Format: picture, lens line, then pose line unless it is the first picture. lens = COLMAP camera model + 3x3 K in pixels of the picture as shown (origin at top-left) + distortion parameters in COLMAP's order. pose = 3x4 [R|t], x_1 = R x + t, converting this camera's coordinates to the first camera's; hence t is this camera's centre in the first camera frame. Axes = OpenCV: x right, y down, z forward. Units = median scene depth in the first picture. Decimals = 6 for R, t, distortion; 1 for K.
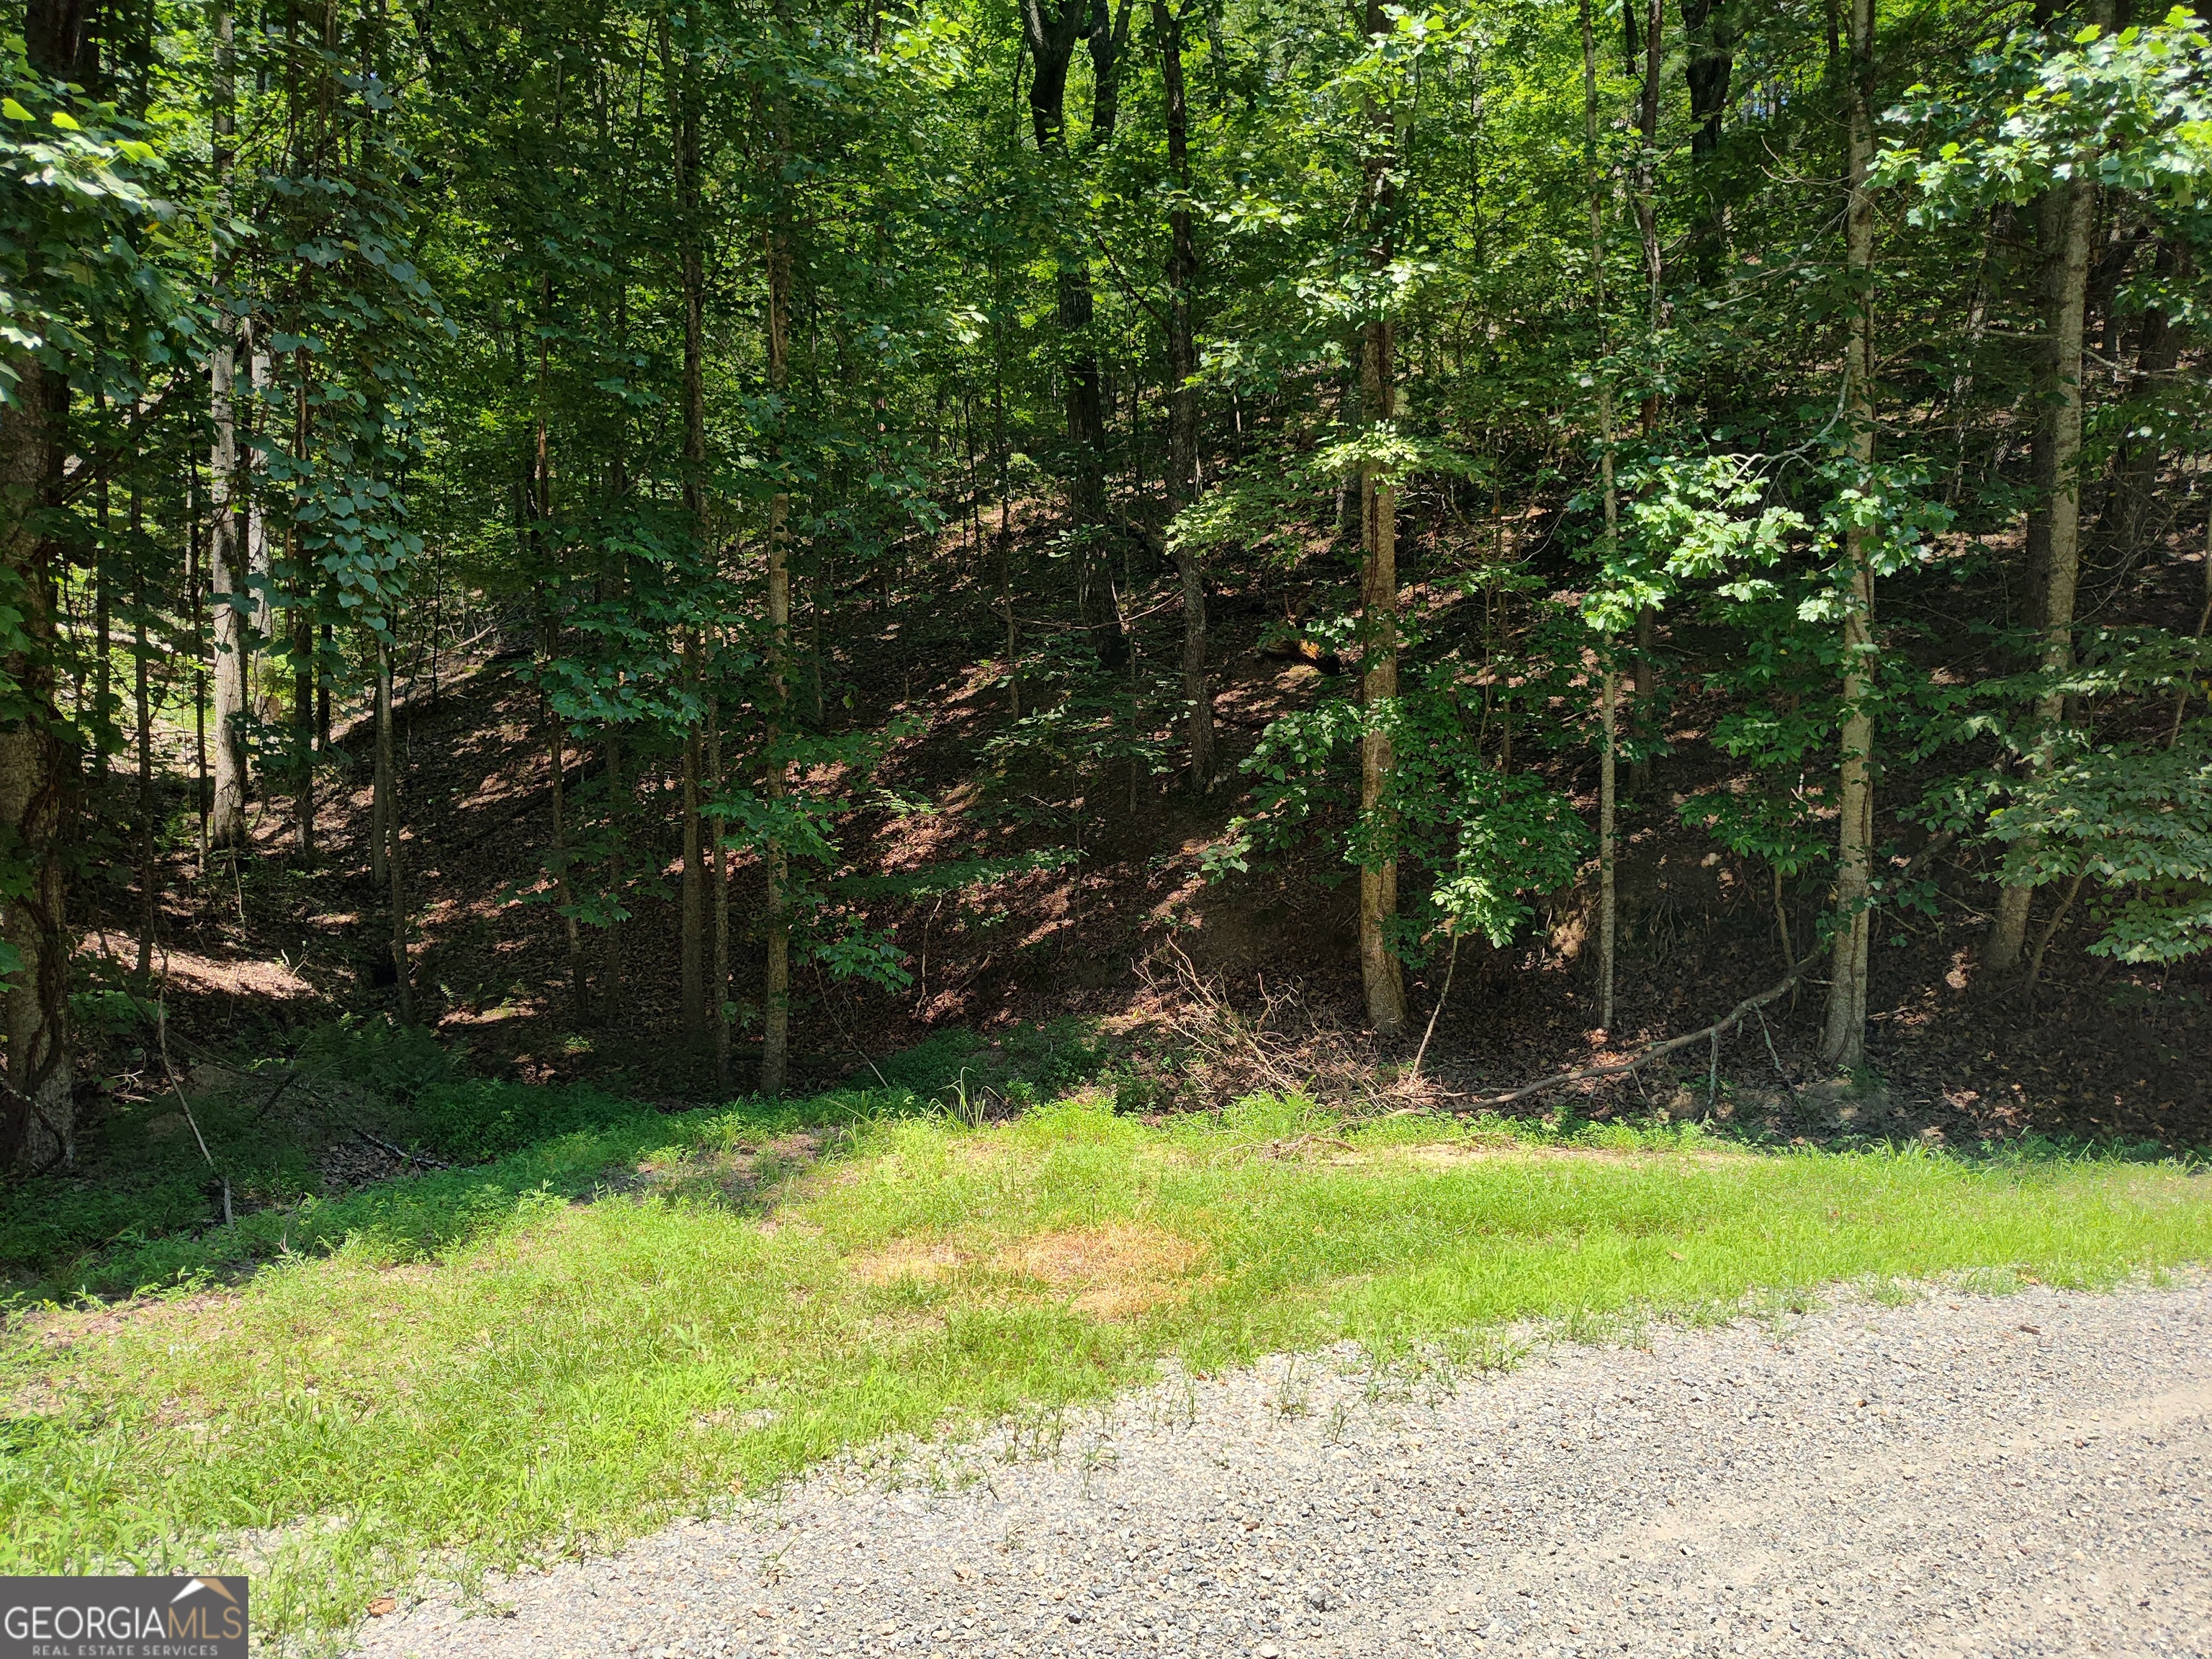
lens RADIAL K [[1514.2, 0, 1099.7], [0, 1514.2, 832.5], [0, 0, 1]] dist [0.037574, -0.041877]
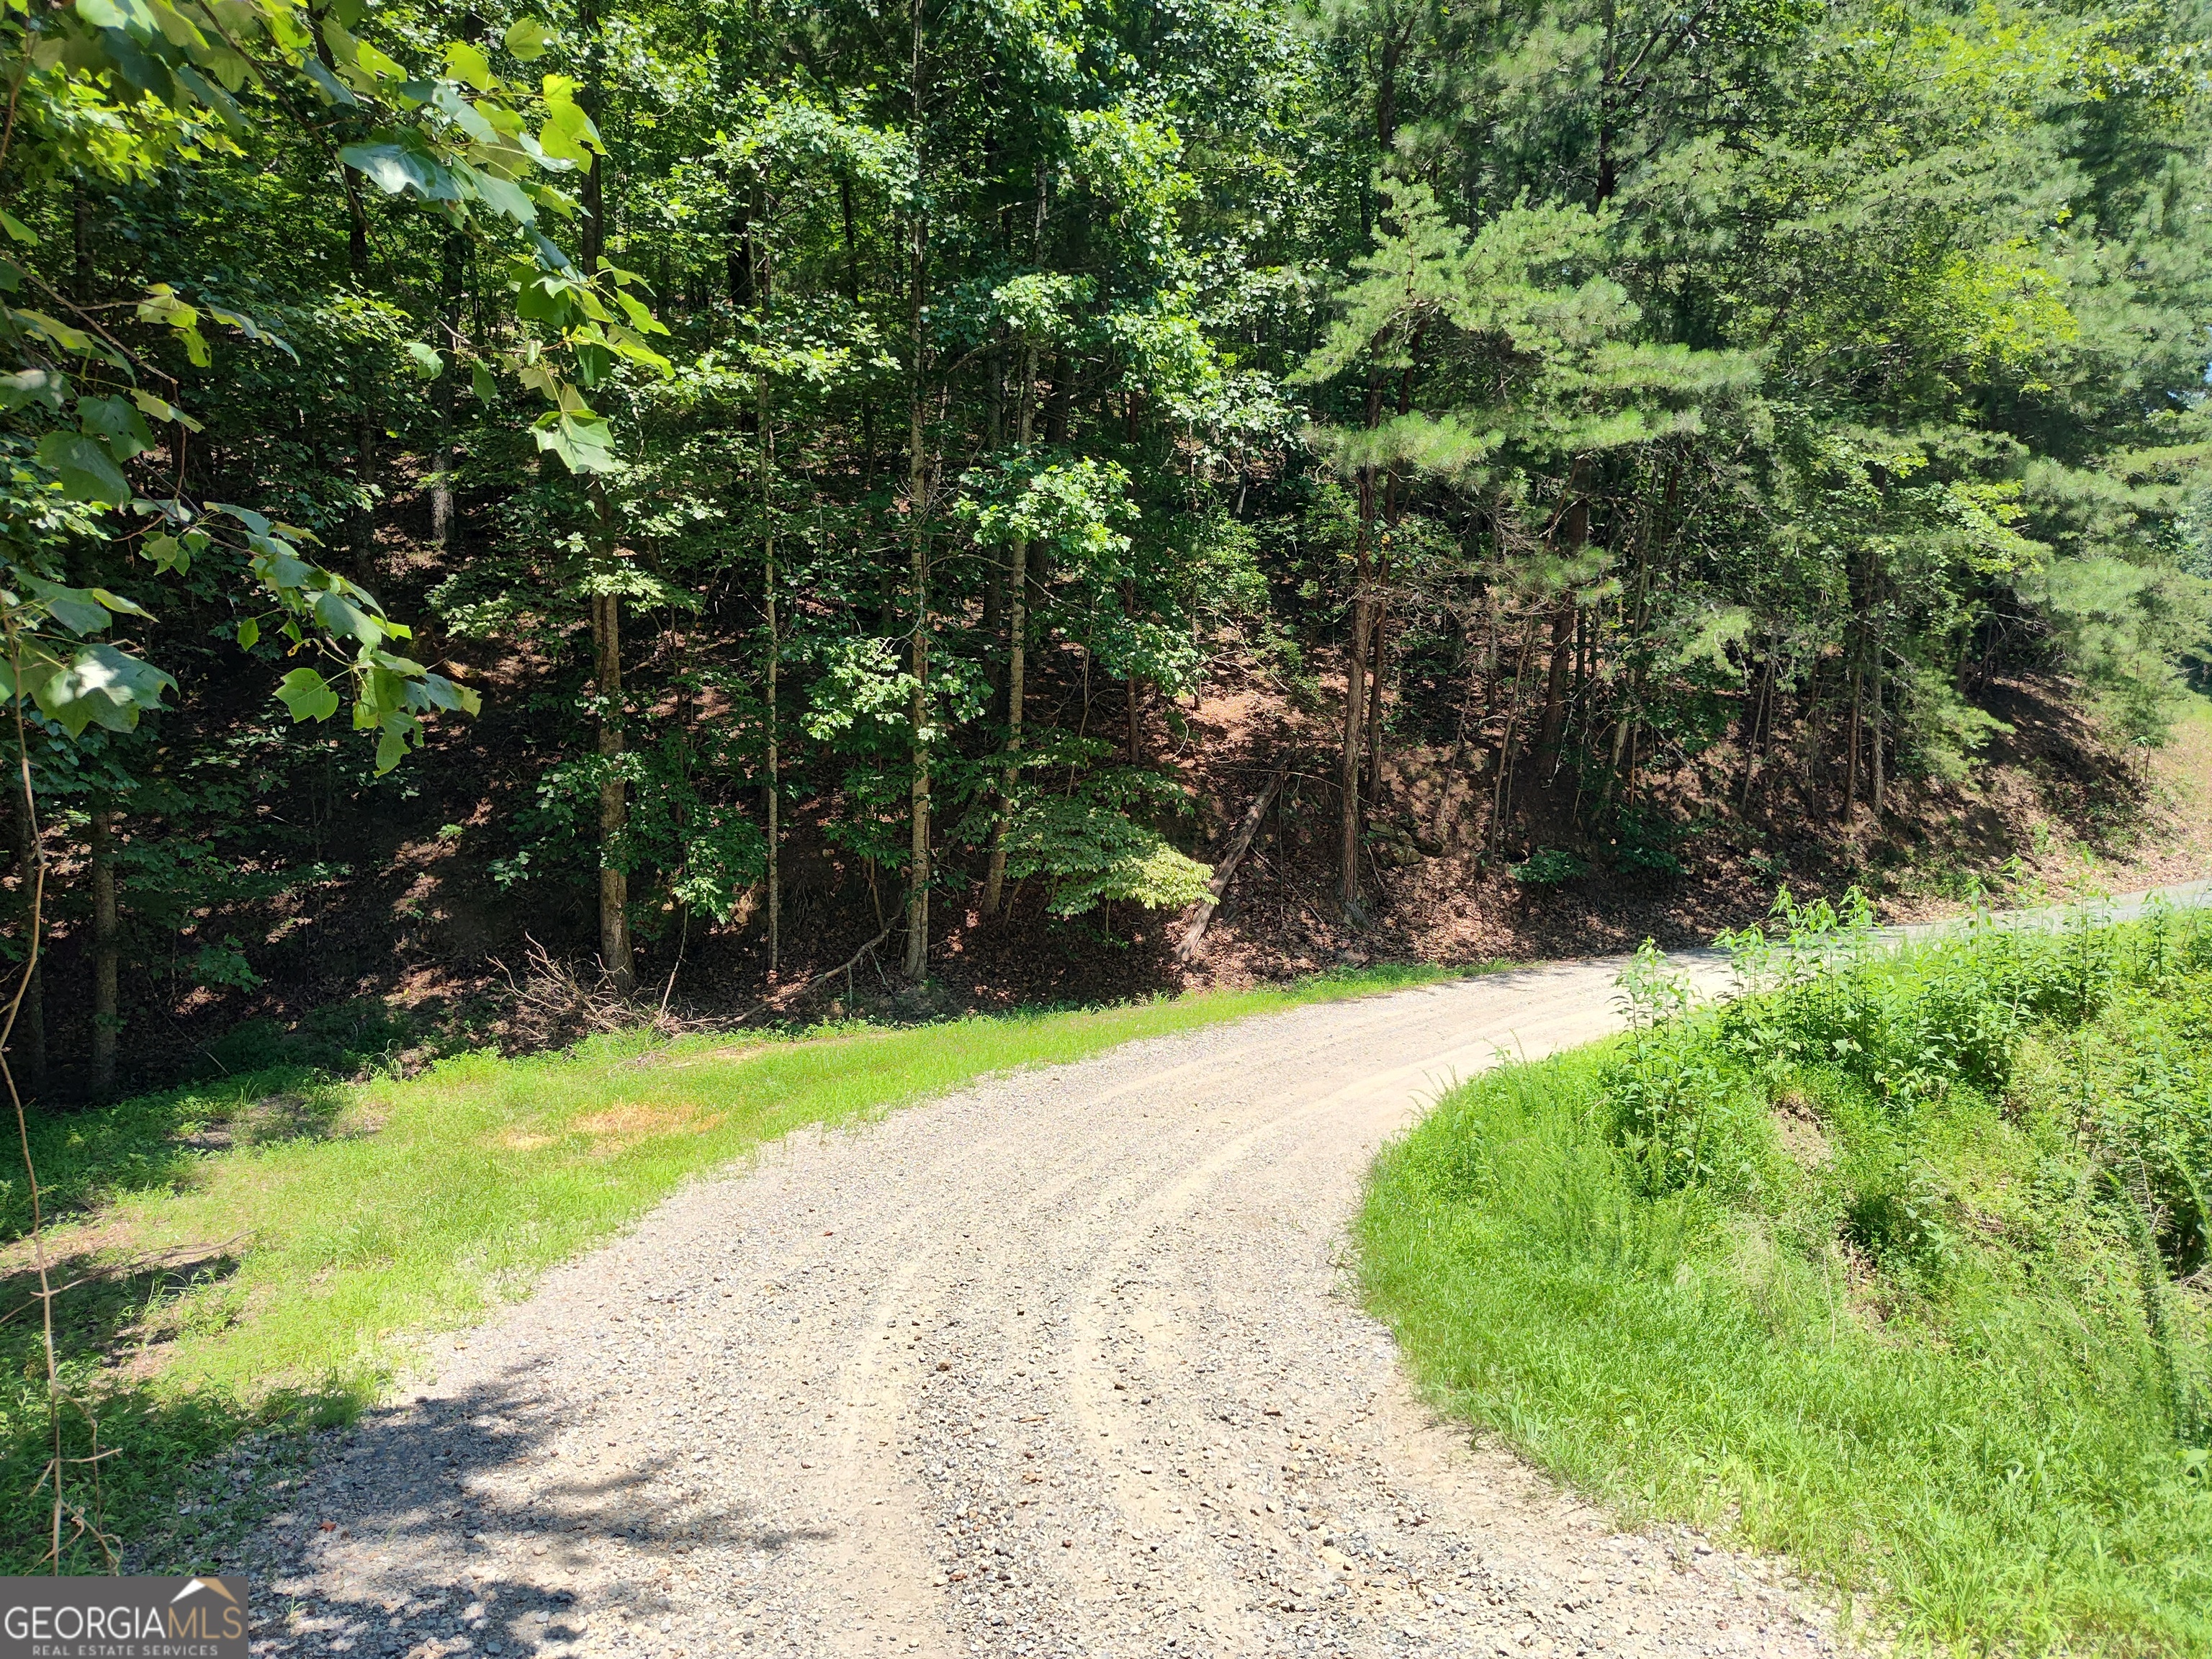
lens RADIAL K [[1514.2, 0, 1088.2], [0, 1514.2, 863.1], [0, 0, 1]] dist [0.037574, -0.041877]
pose [[0.786265, -0.046190, 0.616161, -0.382300], [0.008641, 0.997926, 0.063782, -0.077694], [-0.617829, -0.044825, 0.785033, -0.420762]]
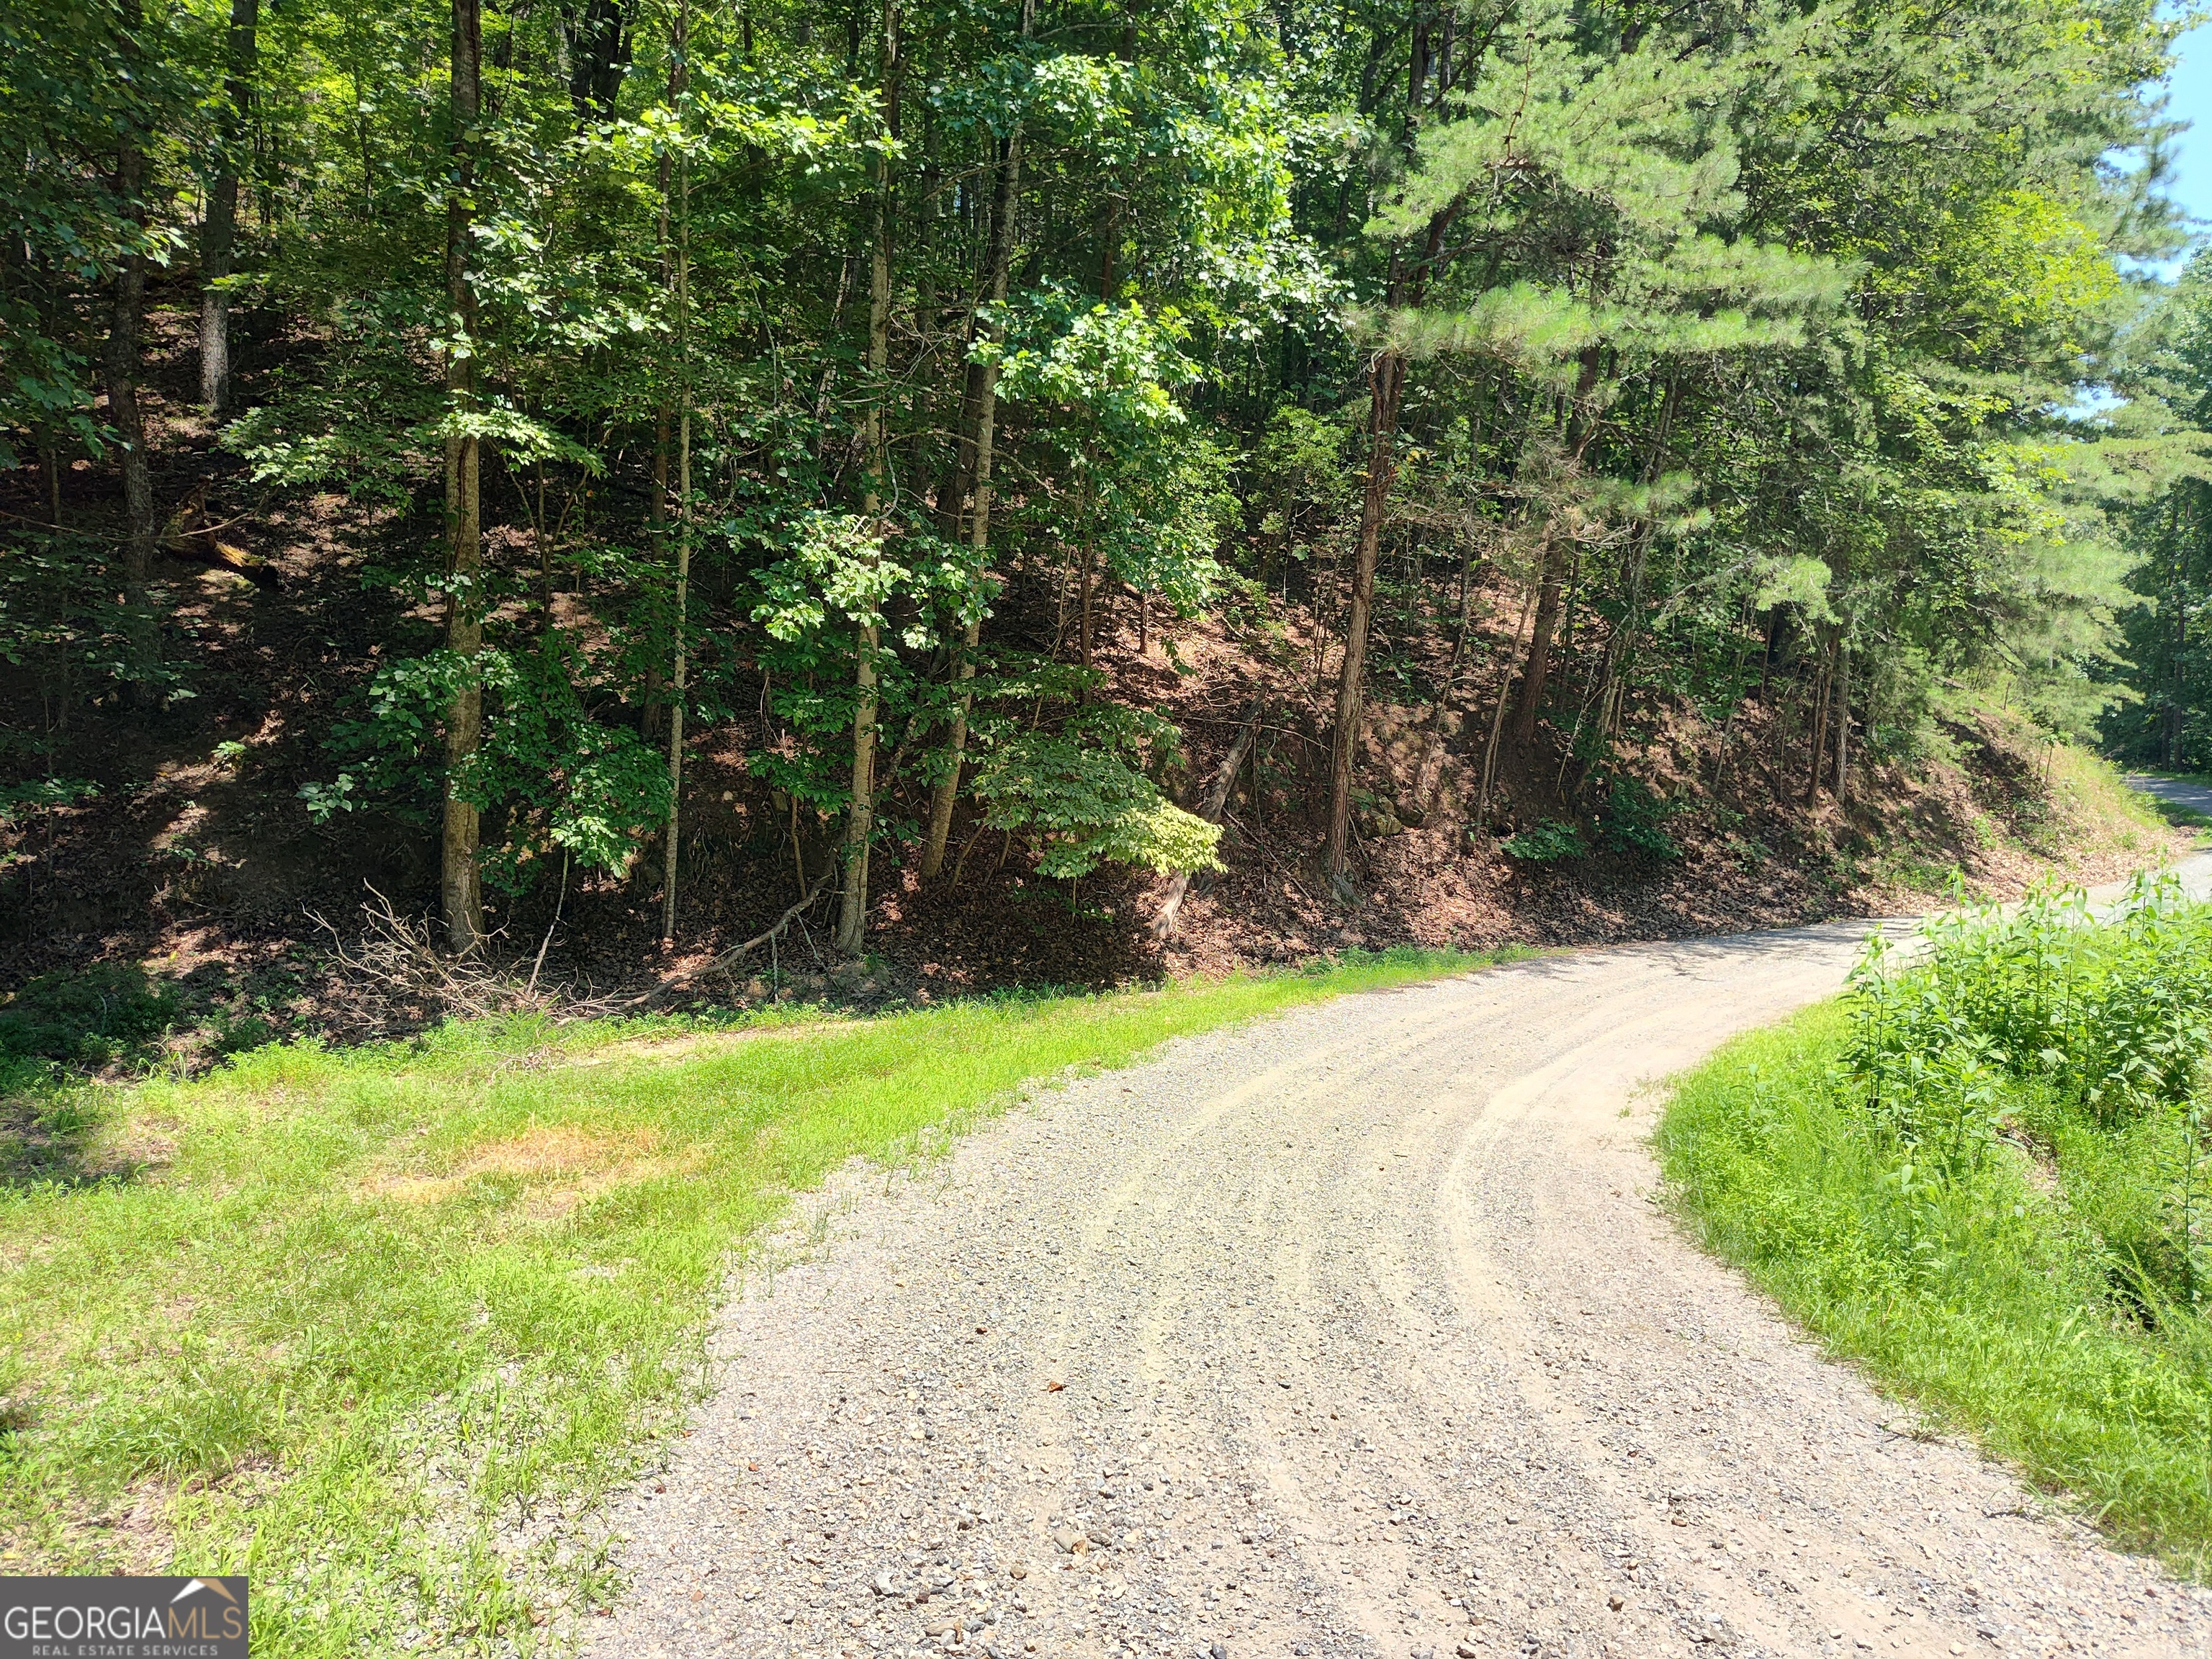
lens RADIAL K [[1514.2, 0, 1103.0], [0, 1514.2, 855.8], [0, 0, 1]] dist [0.037574, -0.041877]
pose [[0.683578, -0.029218, 0.729292, -0.342034], [-0.033977, 0.996841, 0.071784, -0.038319], [-0.729086, -0.073849, 0.680426, -0.088244]]
